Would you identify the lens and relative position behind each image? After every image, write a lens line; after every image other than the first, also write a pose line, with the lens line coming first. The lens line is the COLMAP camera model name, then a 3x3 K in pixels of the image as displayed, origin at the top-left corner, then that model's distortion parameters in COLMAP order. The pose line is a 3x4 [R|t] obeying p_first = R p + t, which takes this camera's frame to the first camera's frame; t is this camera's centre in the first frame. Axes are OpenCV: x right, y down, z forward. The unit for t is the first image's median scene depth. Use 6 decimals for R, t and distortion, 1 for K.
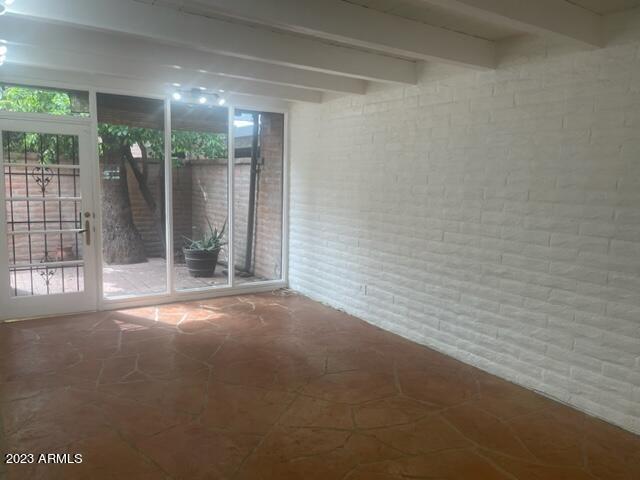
lens RADIAL K [[489.9, 0, 320.0], [0, 489.9, 240.0], [0, 0, 1]] dist [0.107878, -0.149662]
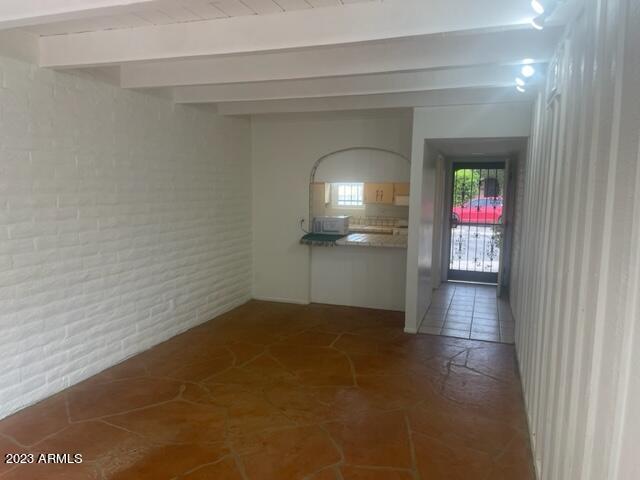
lens RADIAL K [[489.9, 0, 320.0], [0, 489.9, 240.0], [0, 0, 1]] dist [0.107878, -0.149662]
pose [[-0.616527, -0.125202, 0.777315, -0.655765], [0.068612, 0.974976, 0.211458, -0.174990], [-0.784339, 0.183703, -0.592508, 1.104107]]
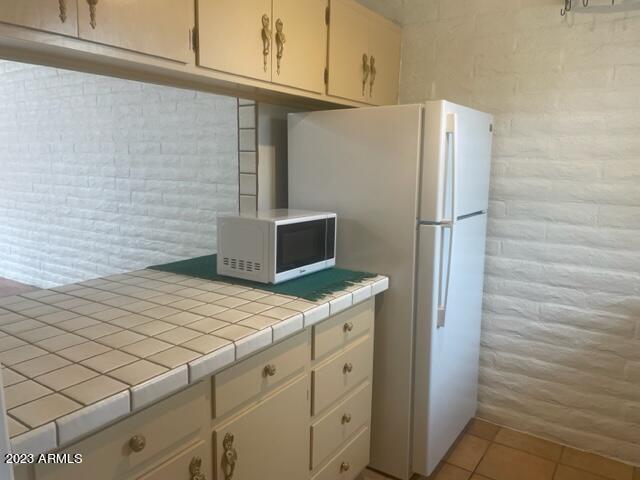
lens RADIAL K [[489.9, 0, 320.0], [0, 489.9, 240.0], [0, 0, 1]] dist [0.107878, -0.149662]
pose [[0.923378, -0.078343, 0.375812, 0.429953], [0.062123, 0.996546, 0.055105, 0.093780], [-0.378831, -0.027536, 0.925056, -0.335511]]
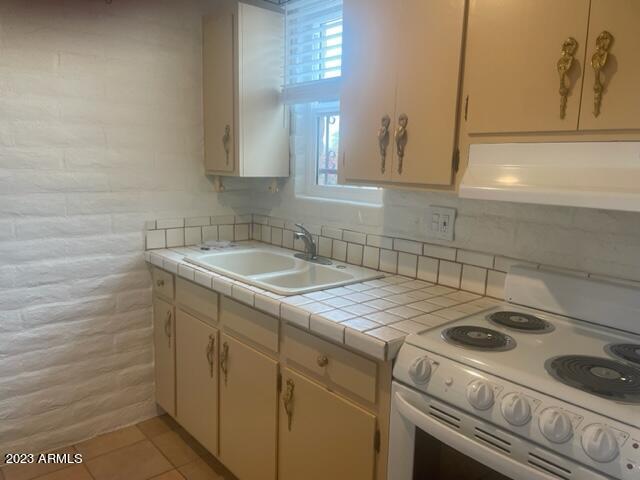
lens RADIAL K [[489.9, 0, 320.0], [0, 489.9, 240.0], [0, 0, 1]] dist [0.107878, -0.149662]
pose [[-0.140251, -0.188647, 0.971978, 0.356835], [0.097819, 0.974239, 0.203200, 0.072730], [-0.985272, 0.123577, -0.118185, -0.161496]]
